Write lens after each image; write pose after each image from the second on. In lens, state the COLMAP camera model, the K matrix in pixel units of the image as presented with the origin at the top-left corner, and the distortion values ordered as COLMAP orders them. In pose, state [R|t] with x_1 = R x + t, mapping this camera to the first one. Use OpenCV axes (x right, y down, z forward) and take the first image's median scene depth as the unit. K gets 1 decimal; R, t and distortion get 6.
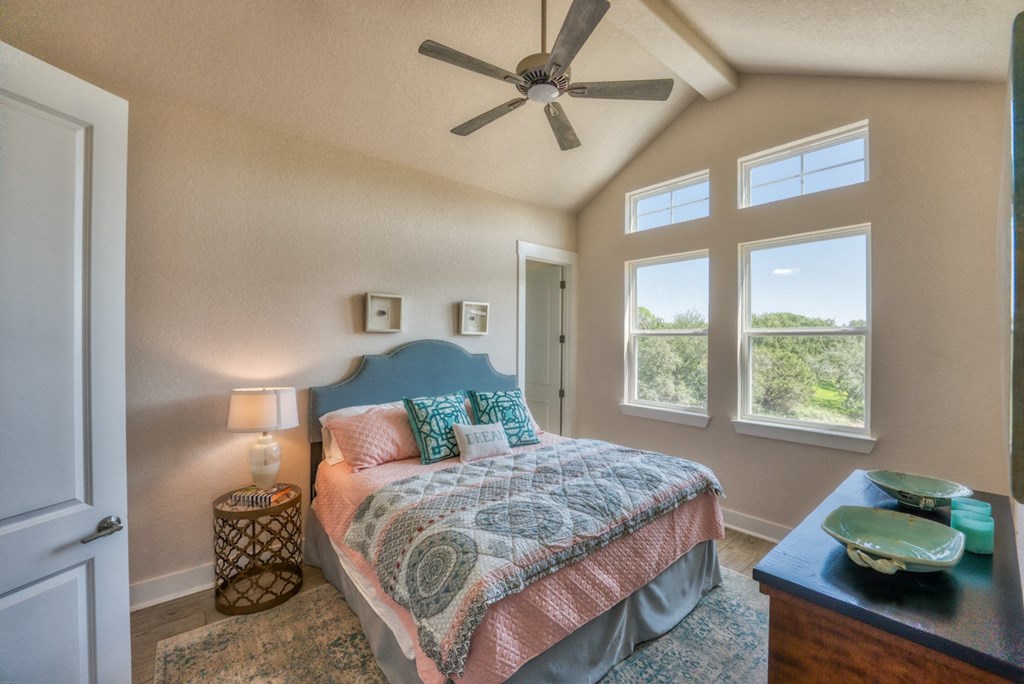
lens RADIAL K [[415.9, 0, 516.1], [0, 415.9, 339.4], [0, 0, 1]] dist [-0.028279, 0.003198]
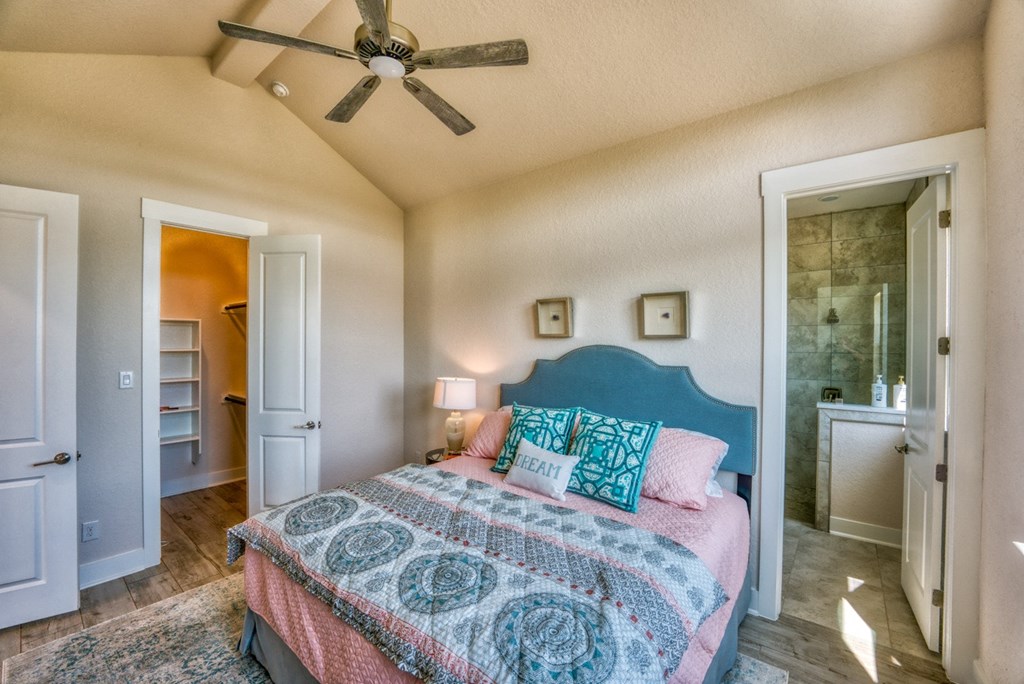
lens RADIAL K [[415.9, 0, 515.9], [0, 415.9, 343.3], [0, 0, 1]] dist [-0.028279, 0.003198]
pose [[0.191734, 0.003639, -0.981440, 0.653571], [-0.004345, 0.999986, 0.002859, -0.004696], [0.981437, 0.003716, 0.191748, 0.738304]]
